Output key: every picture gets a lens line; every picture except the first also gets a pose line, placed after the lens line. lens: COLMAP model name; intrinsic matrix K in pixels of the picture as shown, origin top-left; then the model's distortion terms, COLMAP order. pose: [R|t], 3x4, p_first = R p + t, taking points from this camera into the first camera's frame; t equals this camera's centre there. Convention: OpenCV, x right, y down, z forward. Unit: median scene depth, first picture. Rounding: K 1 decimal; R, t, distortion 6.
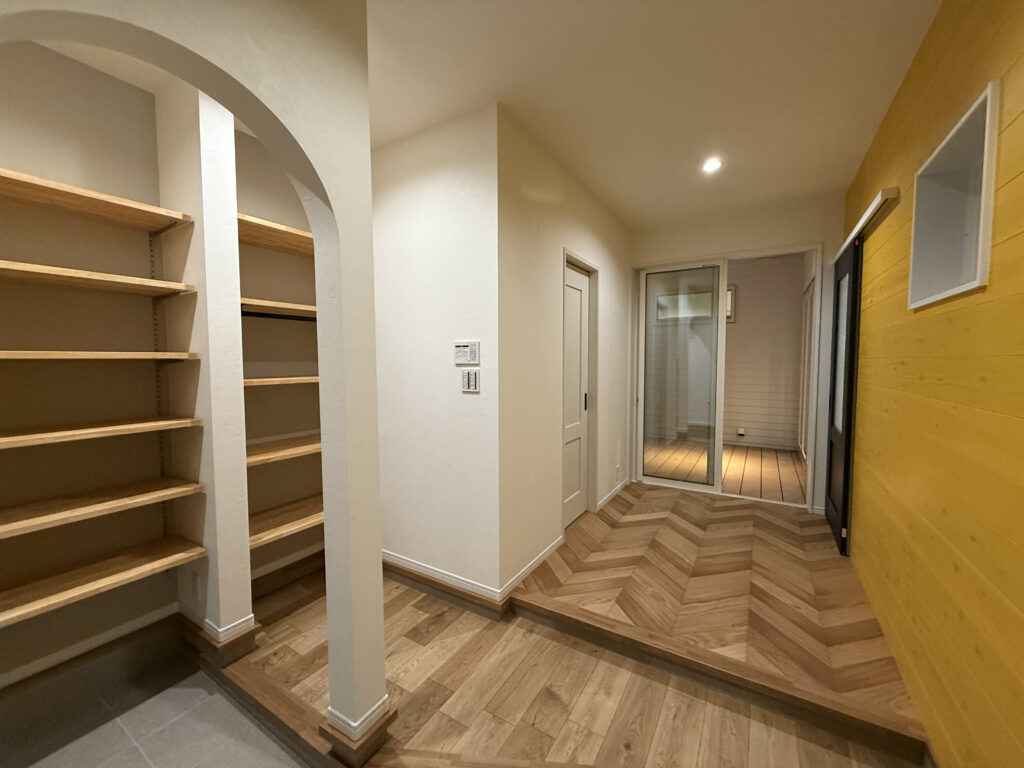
lens RADIAL K [[410.1, 0, 509.6], [0, 410.1, 382.2], [0, 0, 1]] dist [0.000848, 0.000237]
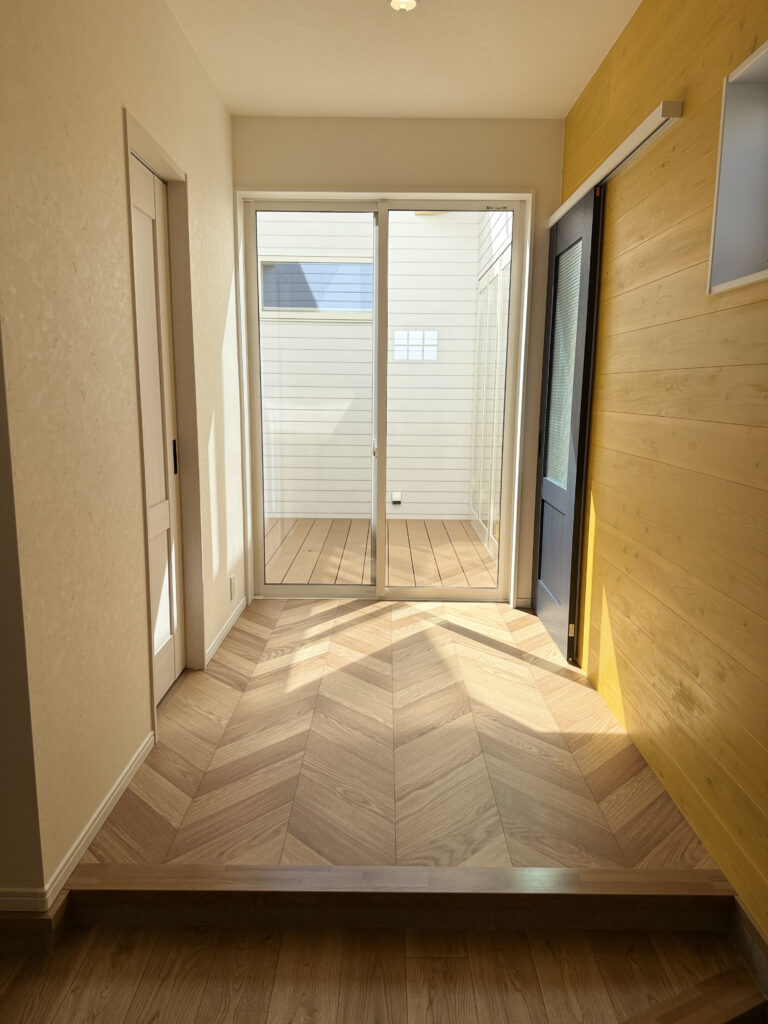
lens RADIAL K [[719.1, 0, 383.8], [0, 719.1, 511.4], [0, 0, 1]] dist [0.096011, -0.150015]
pose [[0.853278, -0.077761, 0.515626, -0.087556], [0.016498, 0.992349, 0.122354, 0.015672], [-0.521195, -0.095895, 0.848033, 0.184390]]
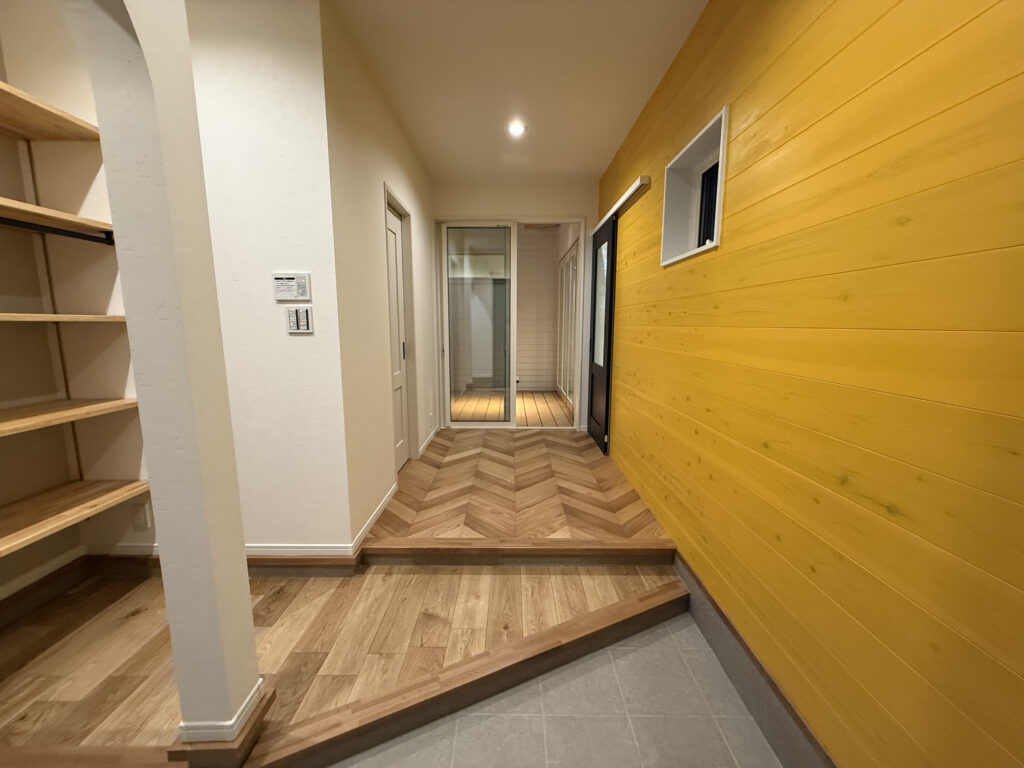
lens RADIAL K [[410.1, 0, 509.6], [0, 410.1, 382.2], [0, 0, 1]] dist [0.000848, 0.000237]
pose [[0.852981, -0.069985, 0.517229, -0.178775], [0.024841, 0.995290, 0.093704, 0.058169], [-0.521351, -0.067080, 0.850702, 0.033431]]
